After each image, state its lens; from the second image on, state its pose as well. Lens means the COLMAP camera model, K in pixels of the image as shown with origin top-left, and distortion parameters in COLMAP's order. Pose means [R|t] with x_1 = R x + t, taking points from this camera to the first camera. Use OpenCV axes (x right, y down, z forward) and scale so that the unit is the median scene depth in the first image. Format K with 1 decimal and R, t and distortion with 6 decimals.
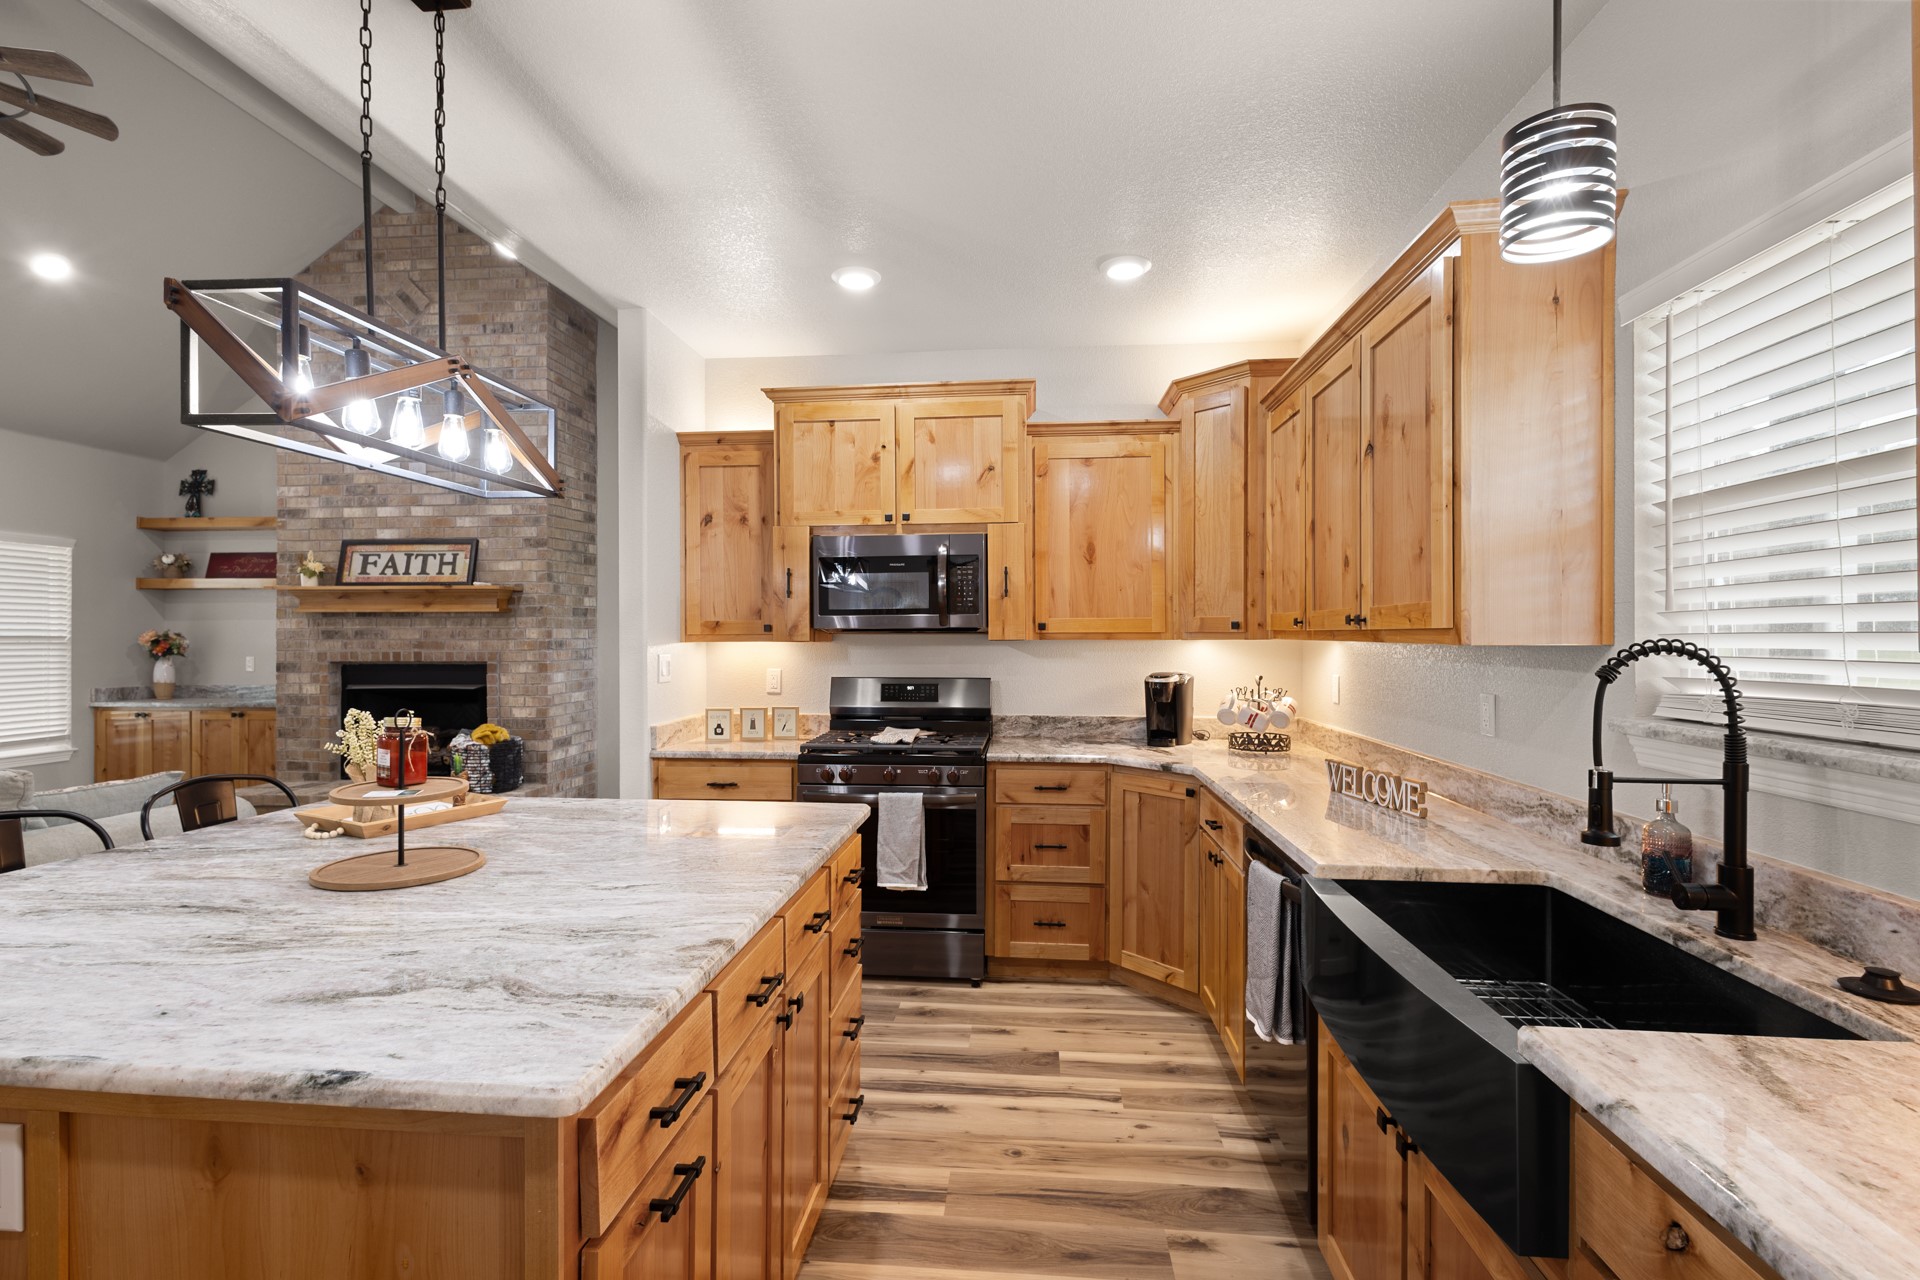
lens RADIAL K [[892.2, 0, 951.2], [0, 892.2, 637.1], [0, 0, 1]] dist [0.015599, -0.006318]
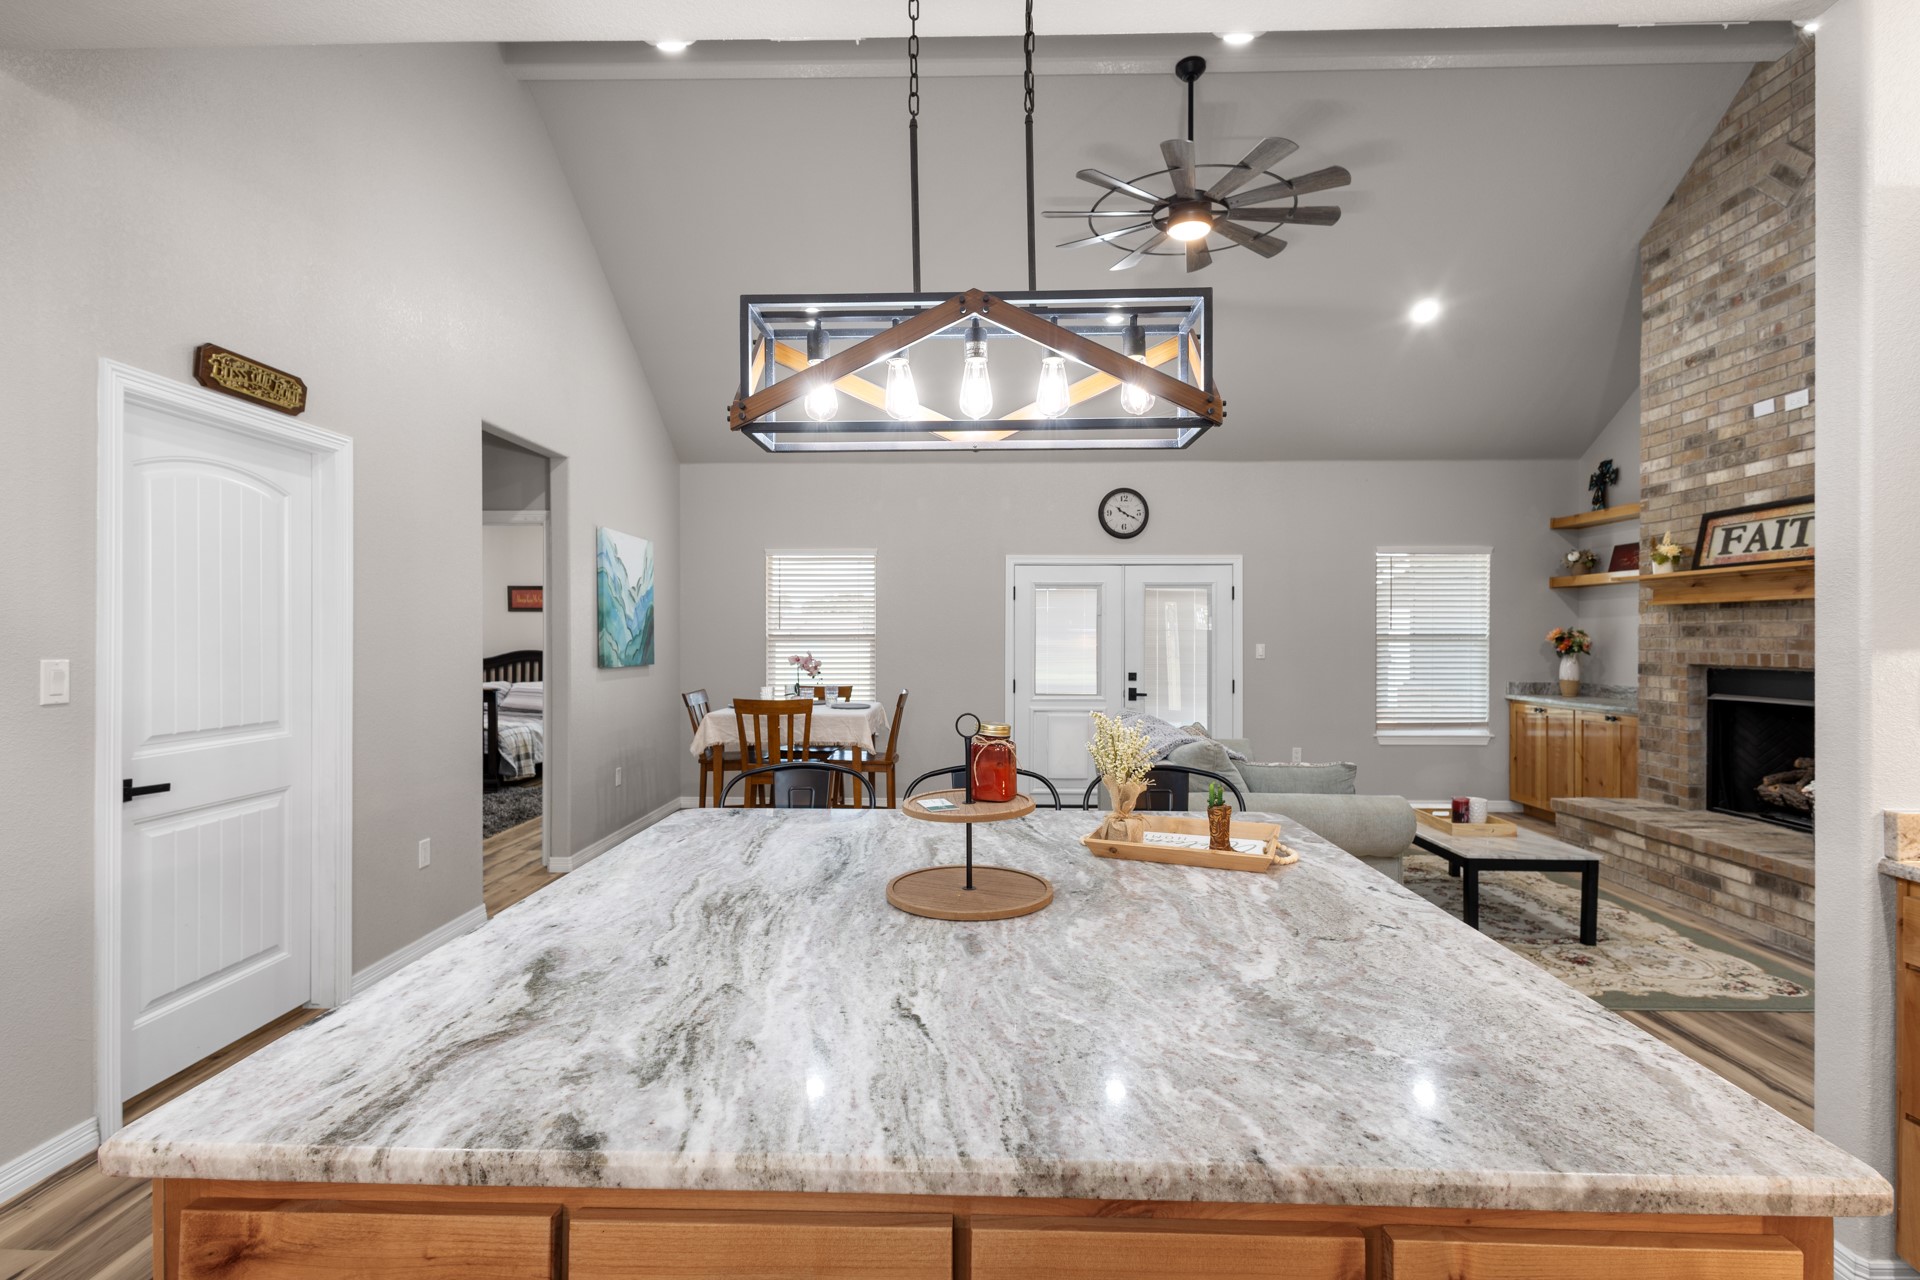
lens RADIAL K [[885.6, 0, 948.8], [0, 885.6, 641.1], [0, 0, 1]] dist [0.006038, -0.001040]
pose [[0.064601, 0.005647, -0.997895, 0.076828], [0.000596, 0.999984, 0.005697, 0.001264], [0.997911, -0.000963, 0.064597, 0.273651]]
